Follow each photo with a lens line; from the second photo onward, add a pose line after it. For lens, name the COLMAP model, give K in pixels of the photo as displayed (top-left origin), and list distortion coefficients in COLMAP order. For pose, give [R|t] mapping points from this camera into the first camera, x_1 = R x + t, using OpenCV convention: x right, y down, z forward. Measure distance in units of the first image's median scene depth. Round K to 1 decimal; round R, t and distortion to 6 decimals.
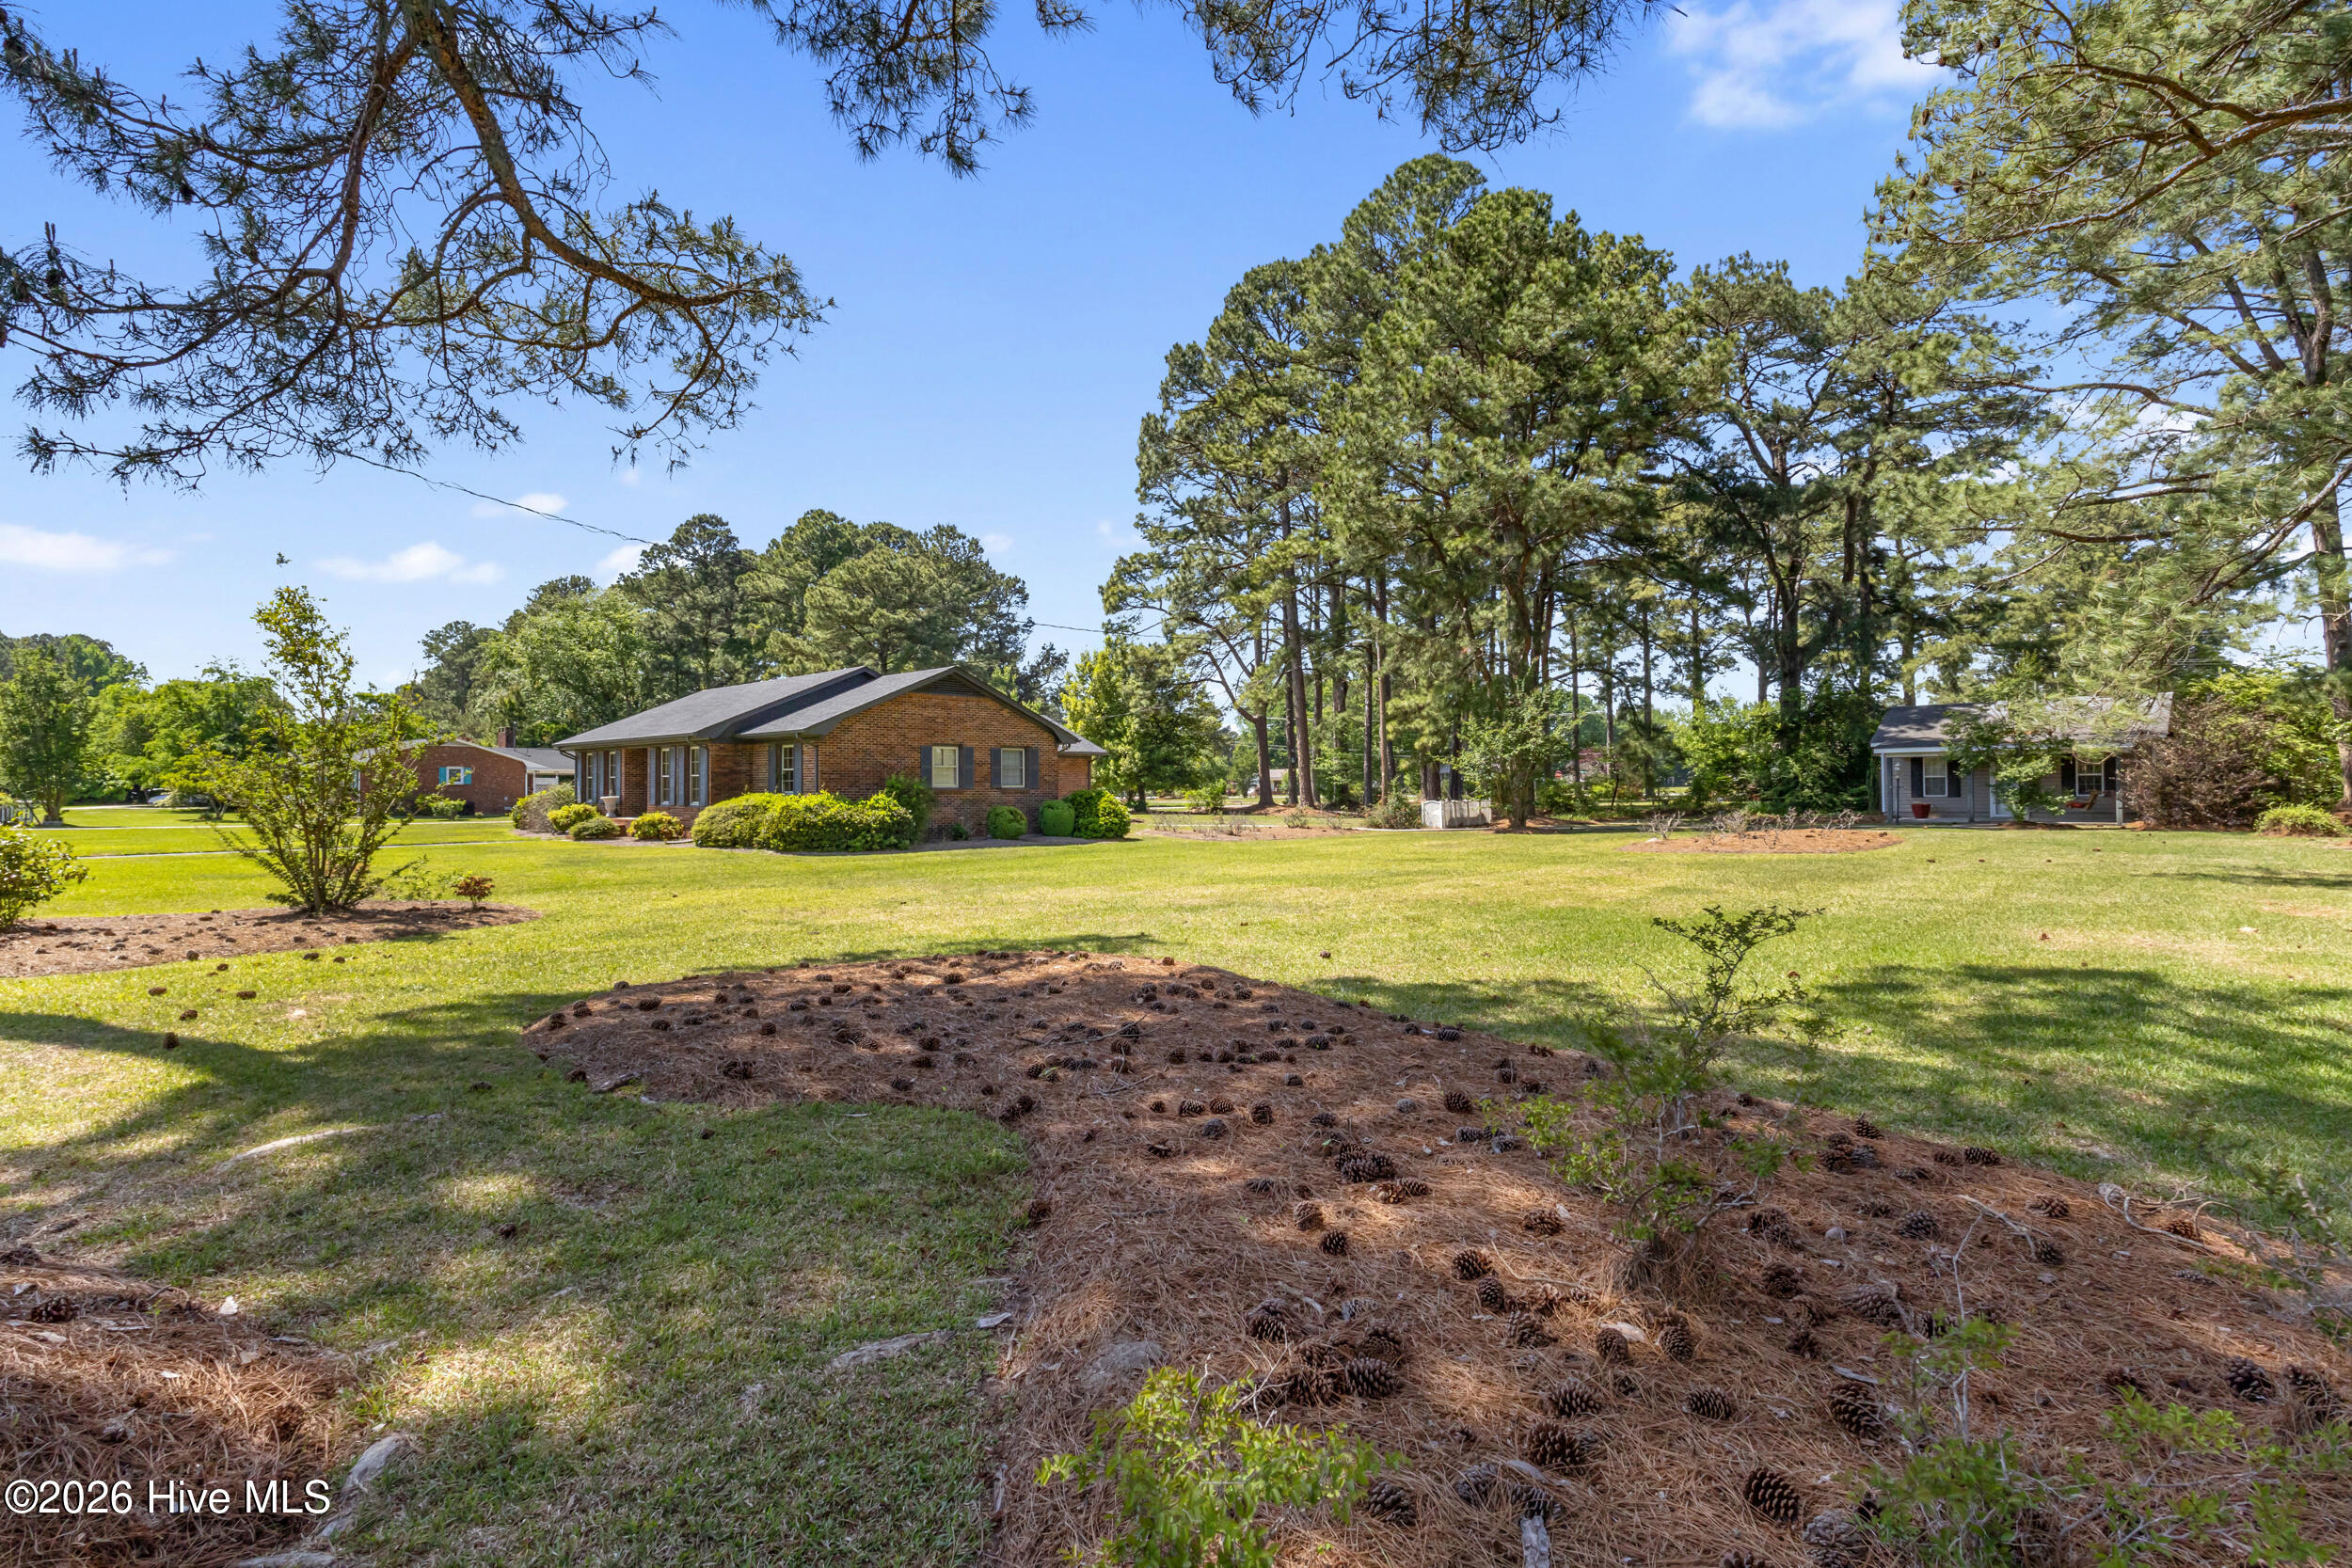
lens RADIAL K [[1158.4, 0, 1176.0], [0, 1158.4, 784.0], [0, 0, 1]] dist [0.002459, 0.000423]
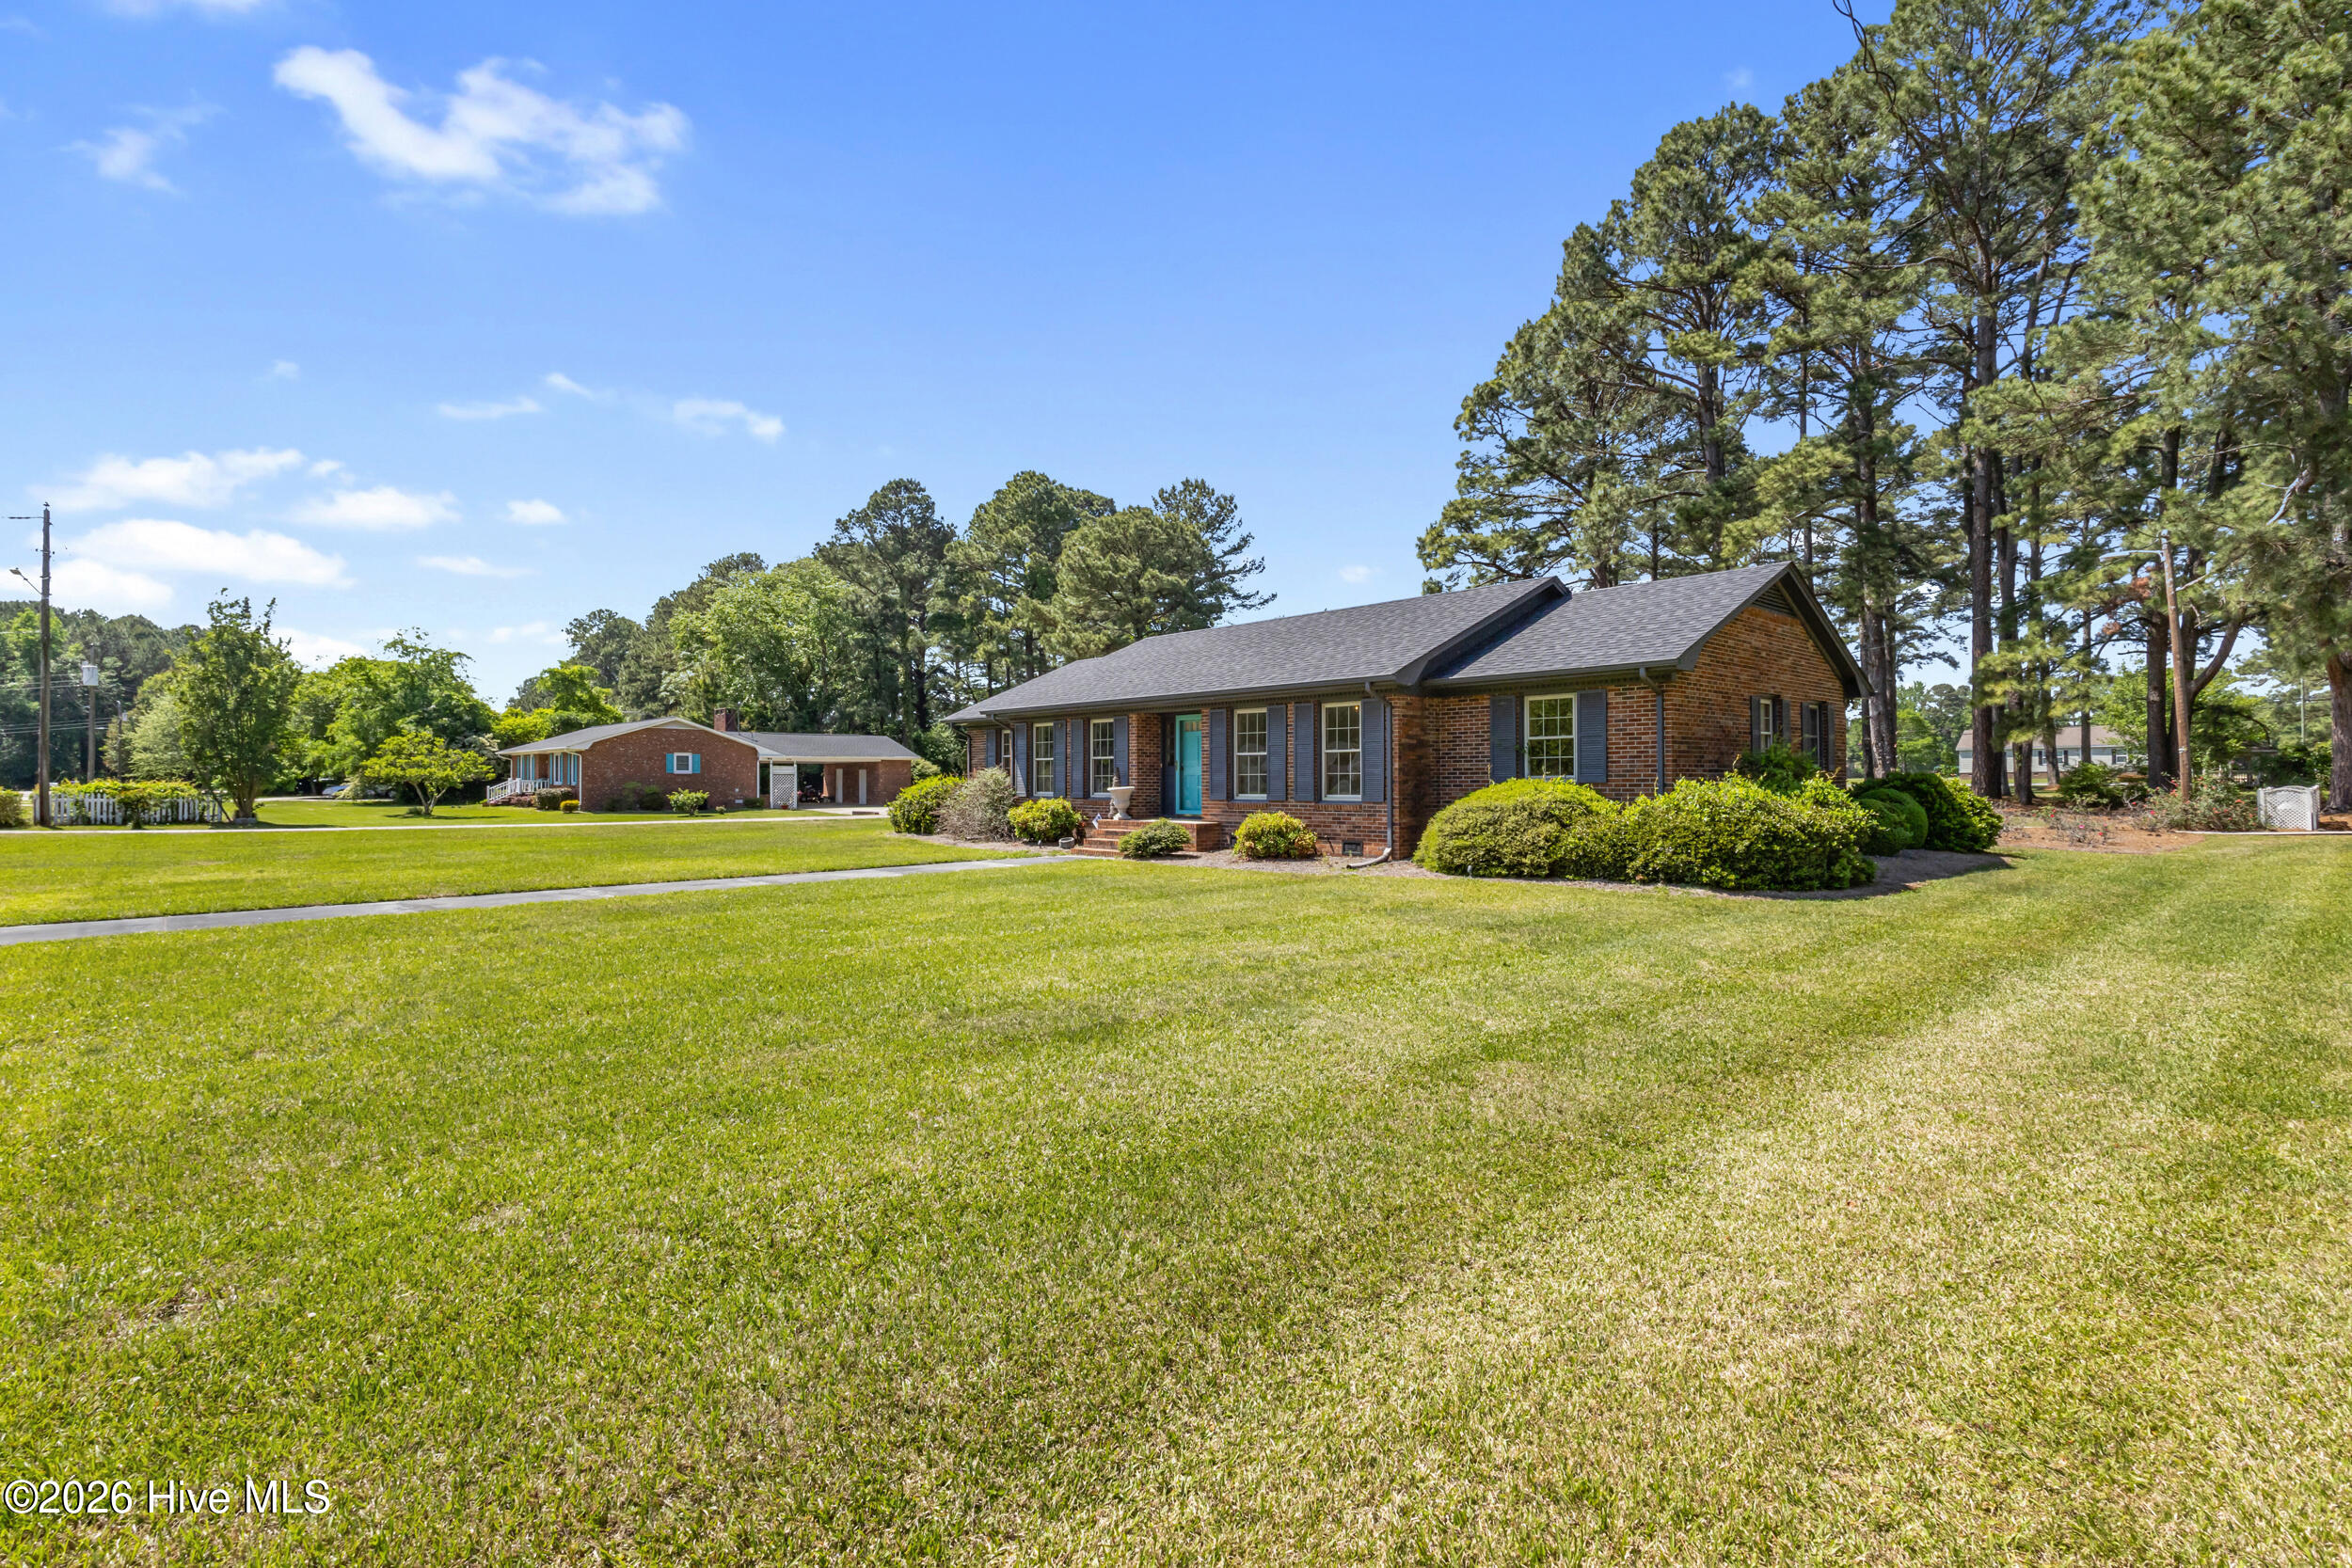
lens RADIAL K [[1097.1, 0, 1176.0], [0, 1097.1, 784.0], [0, 0, 1]] dist [0.000483, 0.000548]
pose [[0.999363, 0.000085, -0.035683, -0.203281], [0.000122, 0.999983, 0.005808, 0.003082], [0.035683, -0.005809, 0.999346, 0.182573]]
